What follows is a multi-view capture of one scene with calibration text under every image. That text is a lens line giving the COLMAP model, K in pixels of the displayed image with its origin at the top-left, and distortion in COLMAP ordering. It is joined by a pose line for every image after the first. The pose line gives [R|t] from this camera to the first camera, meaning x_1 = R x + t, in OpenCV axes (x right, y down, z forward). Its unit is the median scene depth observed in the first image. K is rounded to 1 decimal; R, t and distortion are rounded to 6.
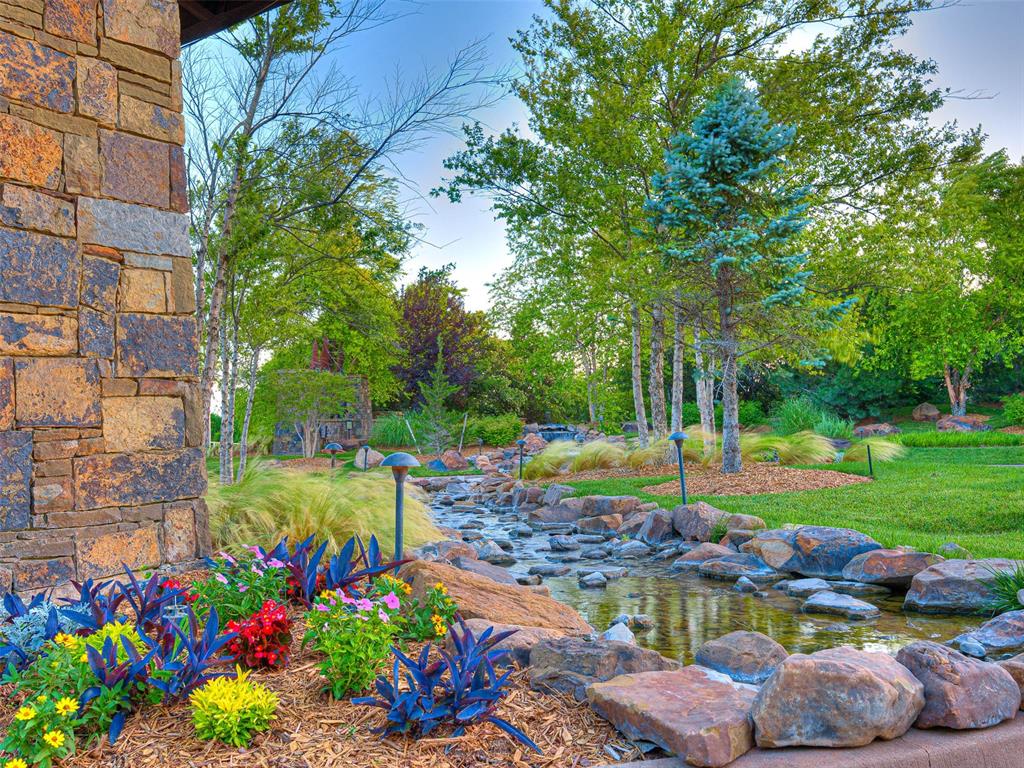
lens RADIAL K [[847.3, 0, 510.5], [0, 847.3, 348.2], [0, 0, 1]] dist [0.005111, 0.005170]
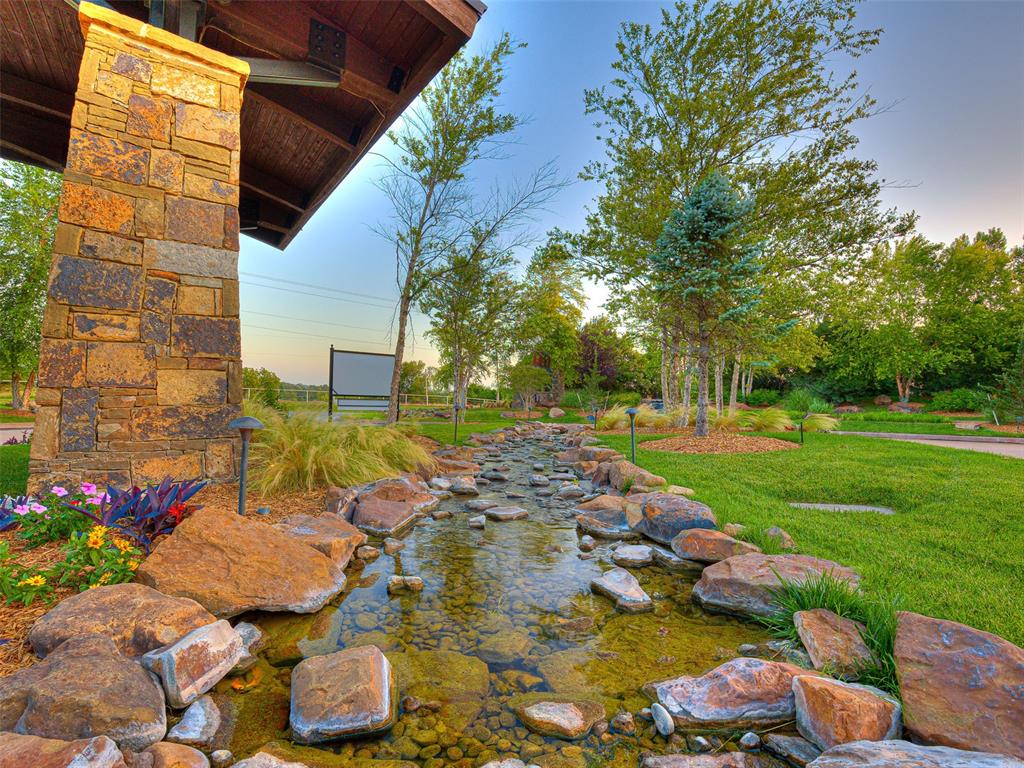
lens RADIAL K [[442.8, 0, 512.0], [0, 442.8, 384.0], [0, 0, 1]] dist [-0.065230, 0.011802]
pose [[0.964723, 0.032140, -0.261299, 0.330026], [-0.015606, 0.997756, 0.065106, 0.023498], [0.262805, -0.058732, 0.963060, 0.408101]]
